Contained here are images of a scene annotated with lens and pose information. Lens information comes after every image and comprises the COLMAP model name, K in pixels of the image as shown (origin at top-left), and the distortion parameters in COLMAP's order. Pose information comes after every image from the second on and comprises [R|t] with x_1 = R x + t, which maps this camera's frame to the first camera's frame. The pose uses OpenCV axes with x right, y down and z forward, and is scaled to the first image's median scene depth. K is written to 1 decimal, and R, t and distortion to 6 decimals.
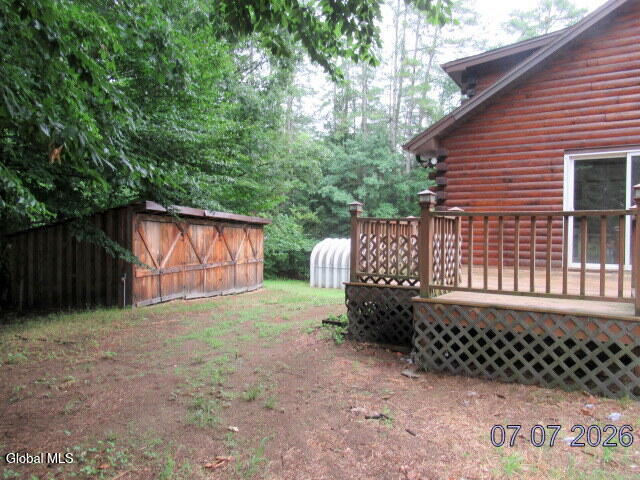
lens RADIAL K [[474.4, 0, 322.1], [0, 474.4, 234.5], [0, 0, 1]] dist [-0.012091, 0.010141]
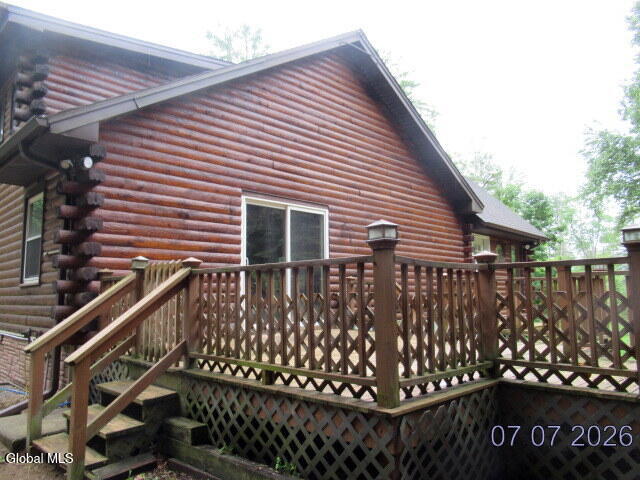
lens RADIAL K [[474.4, 0, 319.6], [0, 474.4, 237.9], [0, 0, 1]] dist [-0.012091, 0.010141]
pose [[0.253929, 0.097670, 0.962279, -0.304464], [0.009587, 0.994585, -0.103479, -0.004660], [-0.967175, 0.035502, 0.251617, 0.766716]]
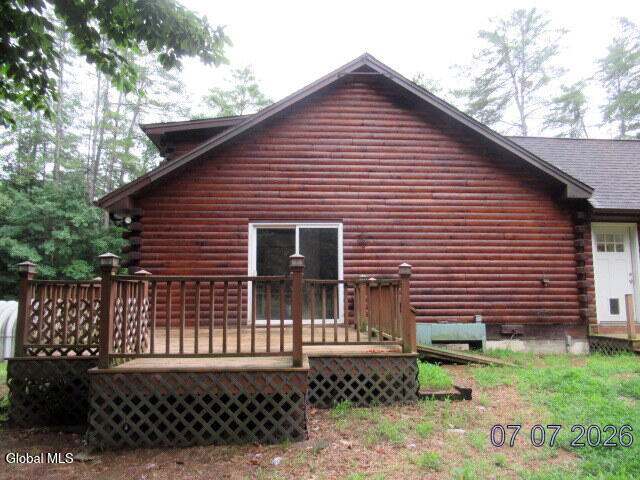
lens RADIAL K [[474.4, 0, 316.8], [0, 474.4, 236.4], [0, 0, 1]] dist [-0.012091, 0.010141]
pose [[0.826313, 0.050731, 0.560922, 0.018185], [0.016811, 0.993270, -0.114599, -0.006209], [-0.562960, 0.104125, 0.819899, -0.013439]]
